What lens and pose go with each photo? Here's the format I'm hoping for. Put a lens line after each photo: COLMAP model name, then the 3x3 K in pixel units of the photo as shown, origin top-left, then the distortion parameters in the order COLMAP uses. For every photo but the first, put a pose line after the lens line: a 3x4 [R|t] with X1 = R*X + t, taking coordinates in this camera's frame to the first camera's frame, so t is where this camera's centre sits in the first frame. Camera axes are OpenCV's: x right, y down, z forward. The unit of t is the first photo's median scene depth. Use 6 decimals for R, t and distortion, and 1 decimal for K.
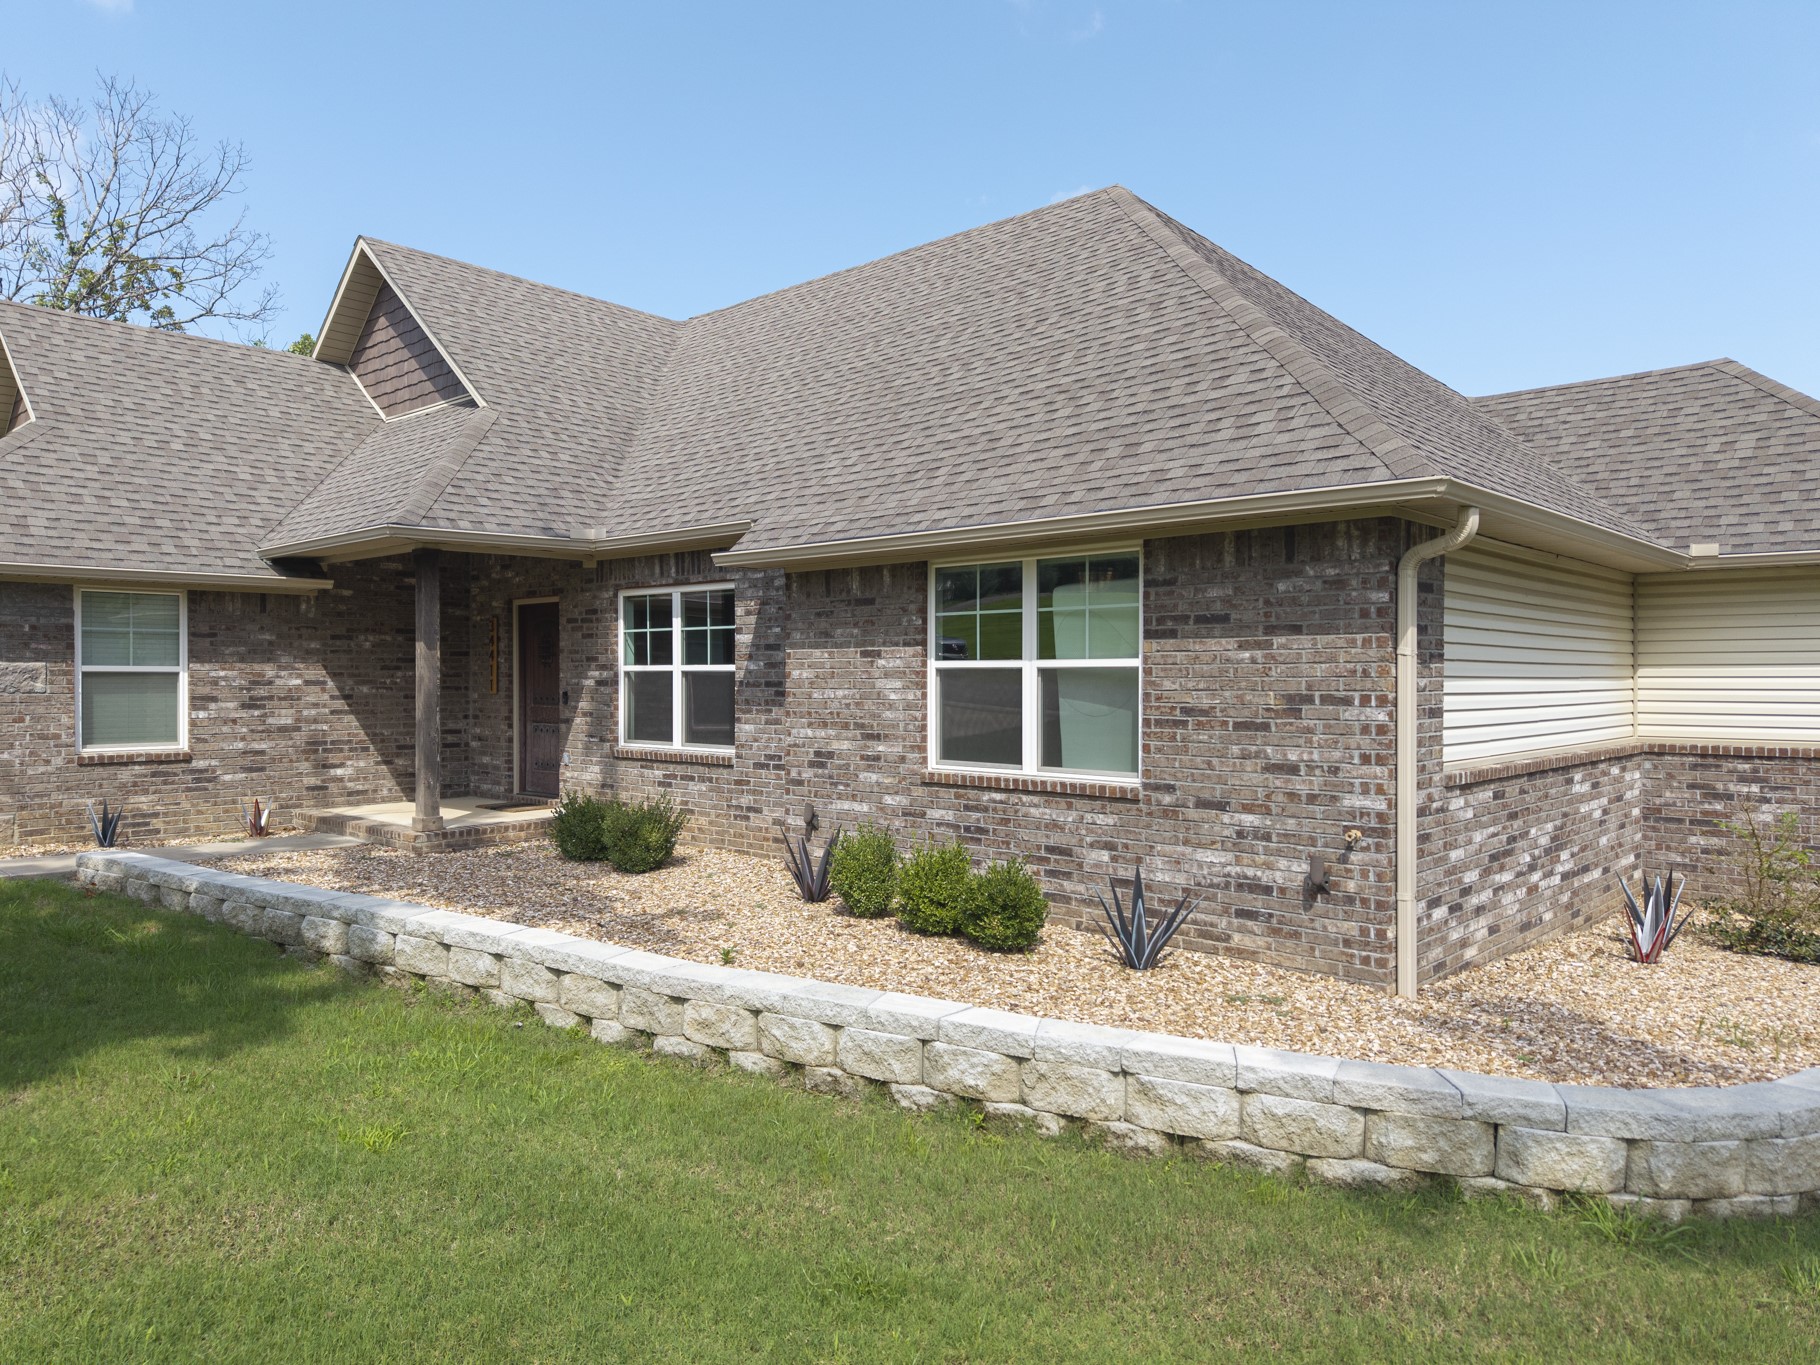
lens RADIAL K [[1228.4, 0, 899.2], [0, 1228.4, 655.0], [0, 0, 1]] dist [0.035255, -0.035728]
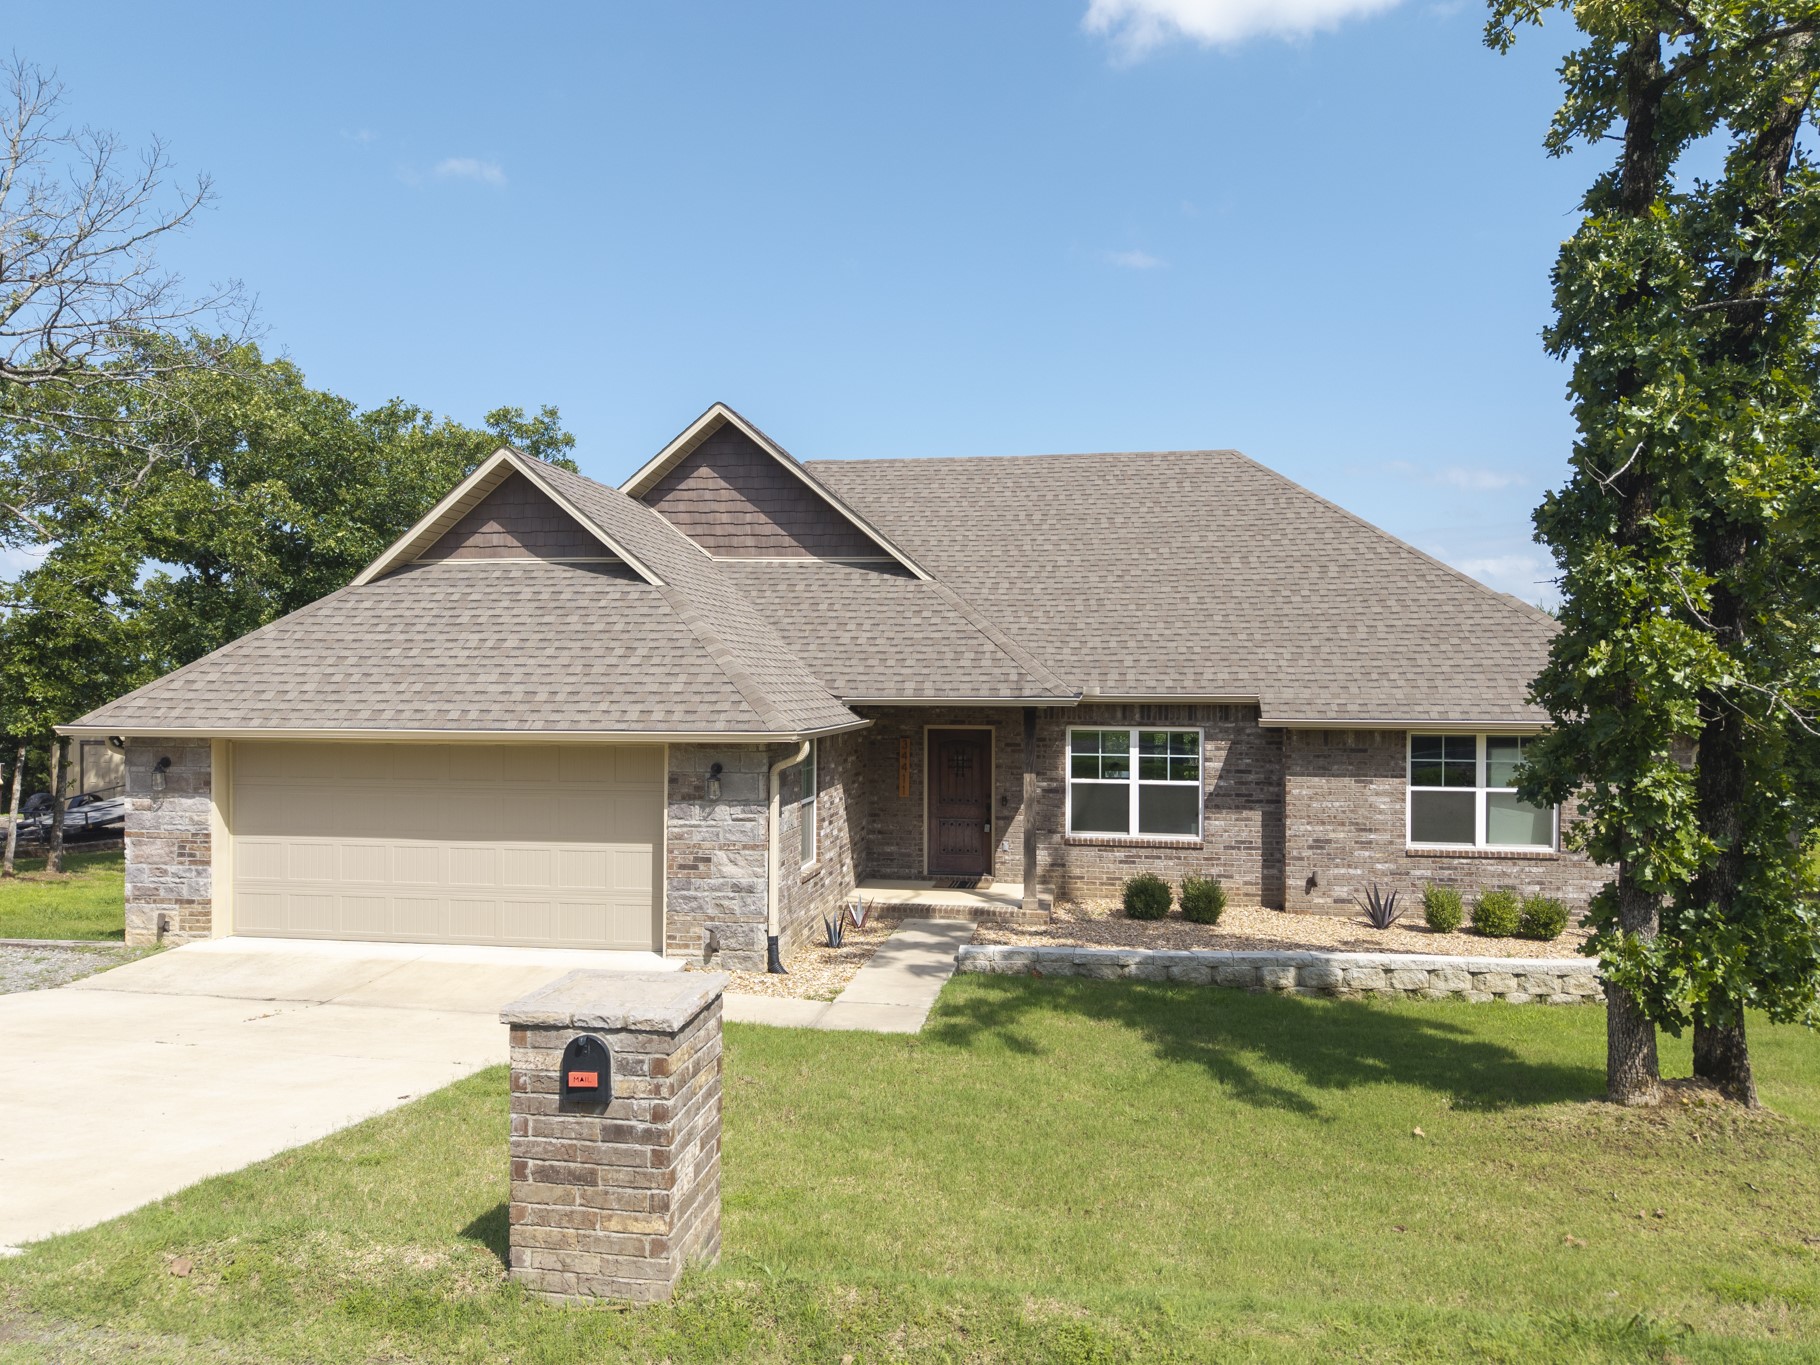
lens RADIAL K [[1228.4, 0, 908.9], [0, 1228.4, 688.7], [0, 0, 1]] dist [0.035255, -0.035728]
pose [[0.824786, 0.000757, 0.565445, -1.580468], [-0.014494, 0.999699, 0.019803, -0.161627], [-0.565259, -0.024529, 0.824548, -0.062181]]
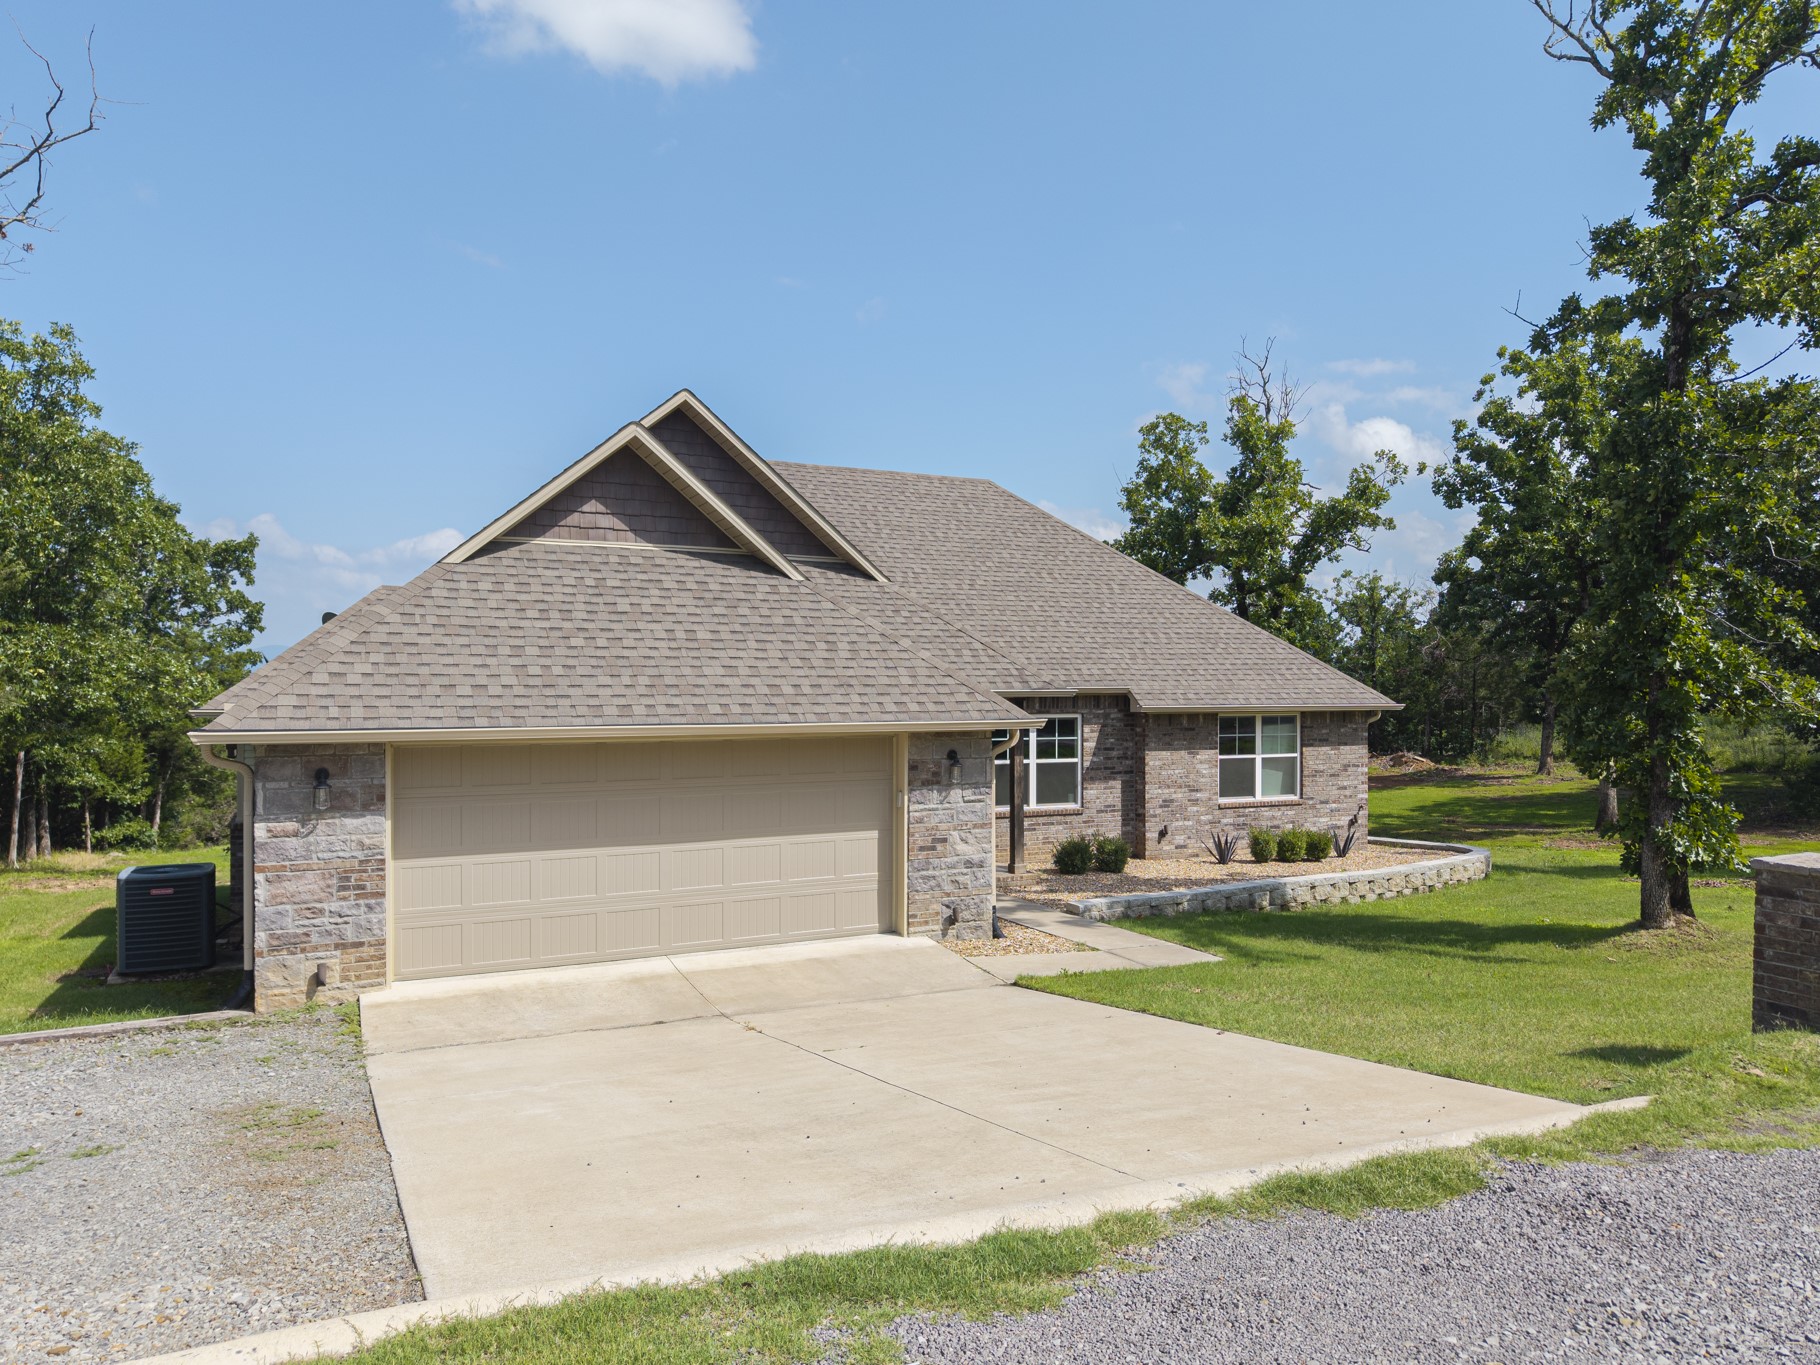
lens RADIAL K [[1228.4, 0, 908.0], [0, 1228.4, 682.7], [0, 0, 1]] dist [0.035255, -0.035728]
pose [[0.362164, 0.001488, 0.932113, -2.373610], [-0.018089, 0.999822, 0.005432, -0.136236], [-0.931939, -0.018829, 0.362126, 0.702283]]
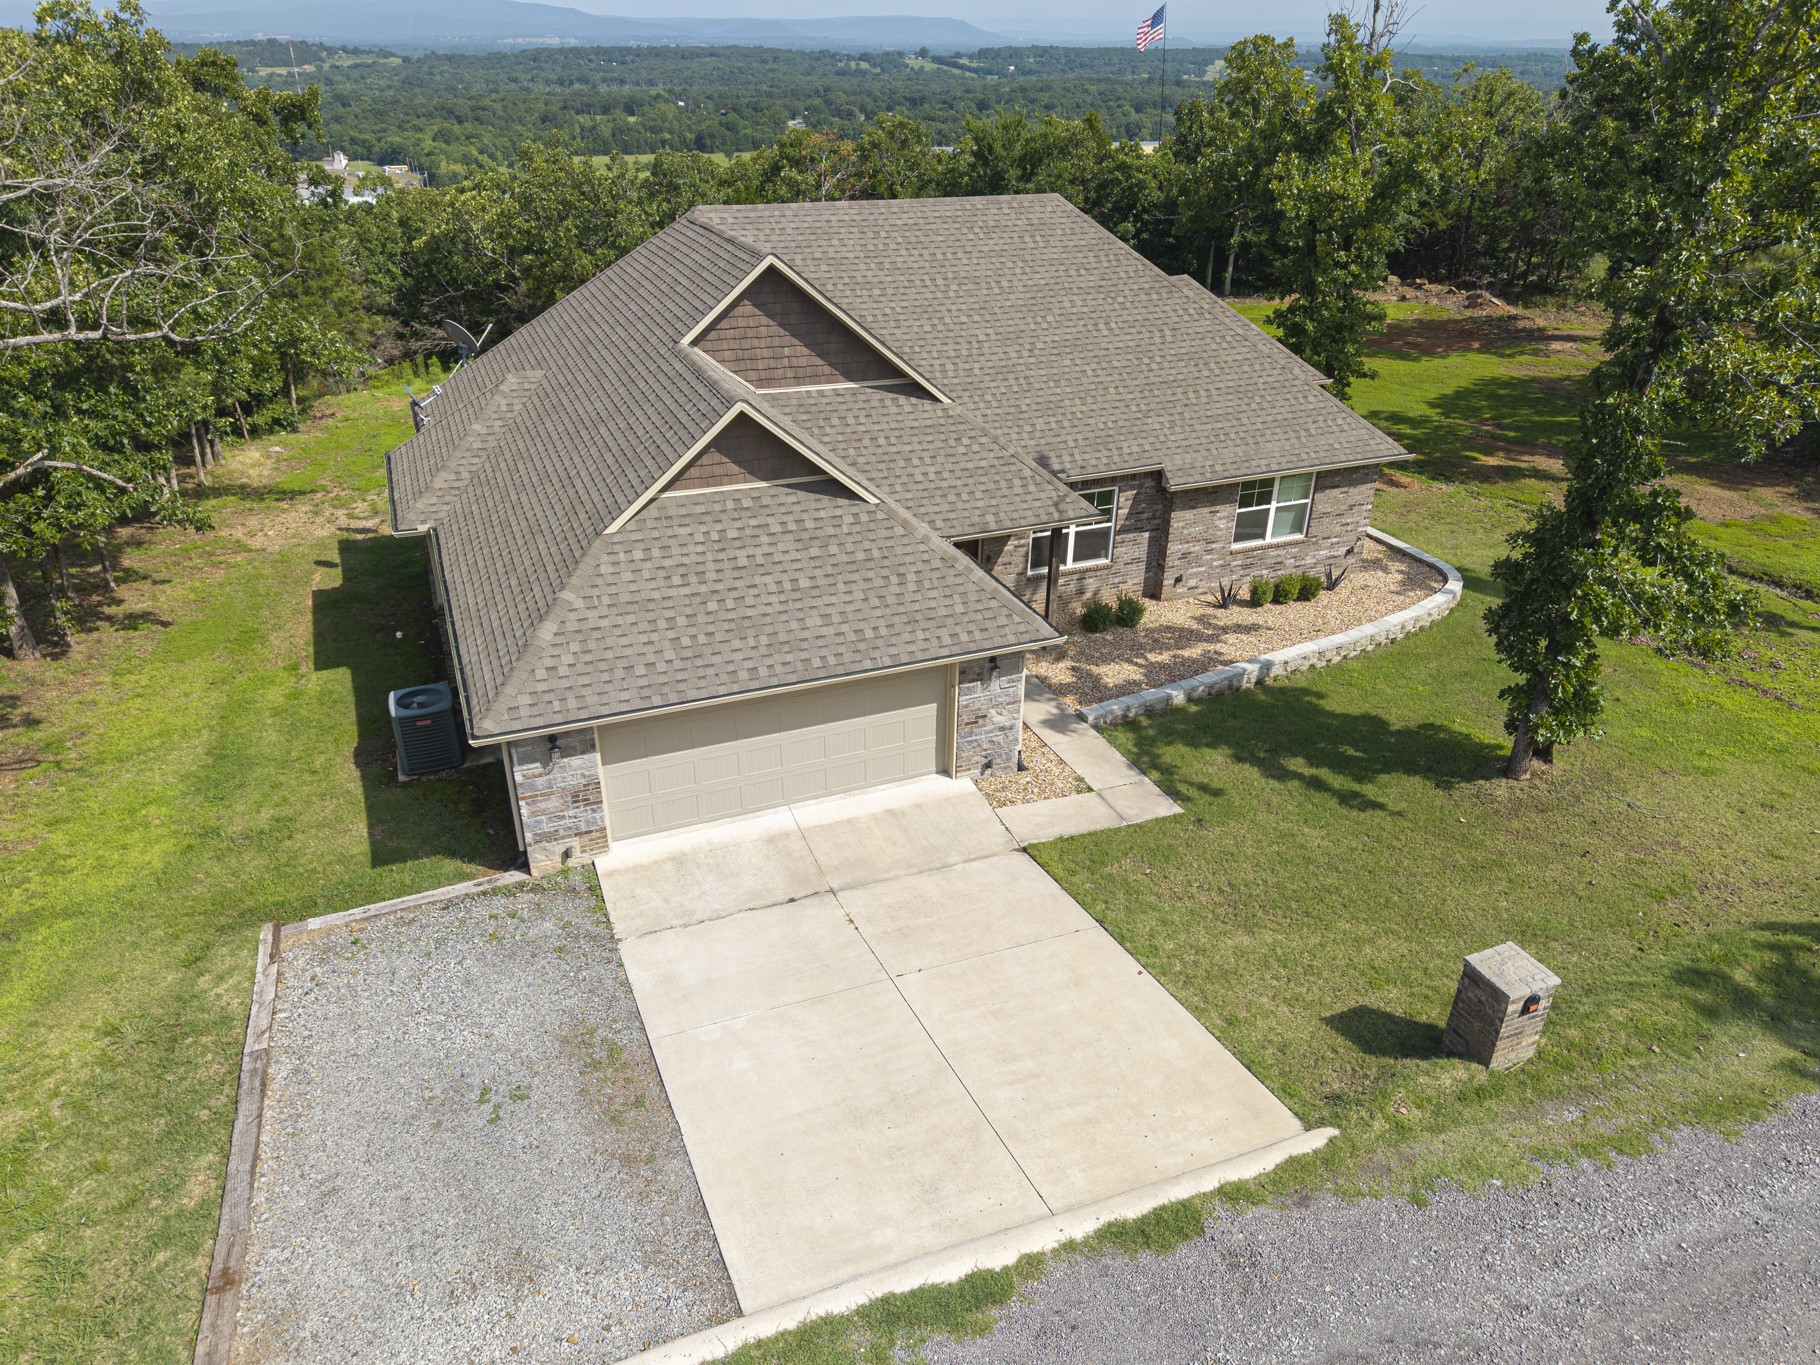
lens RADIAL K [[1228.4, 0, 907.7], [0, 1228.4, 689.9], [0, 0, 1]] dist [0.035255, -0.035728]
pose [[0.414998, -0.423056, 0.805481, -2.619432], [-0.025501, 0.879560, 0.475103, -0.915350], [-0.909465, -0.217708, 0.354228, 0.610801]]
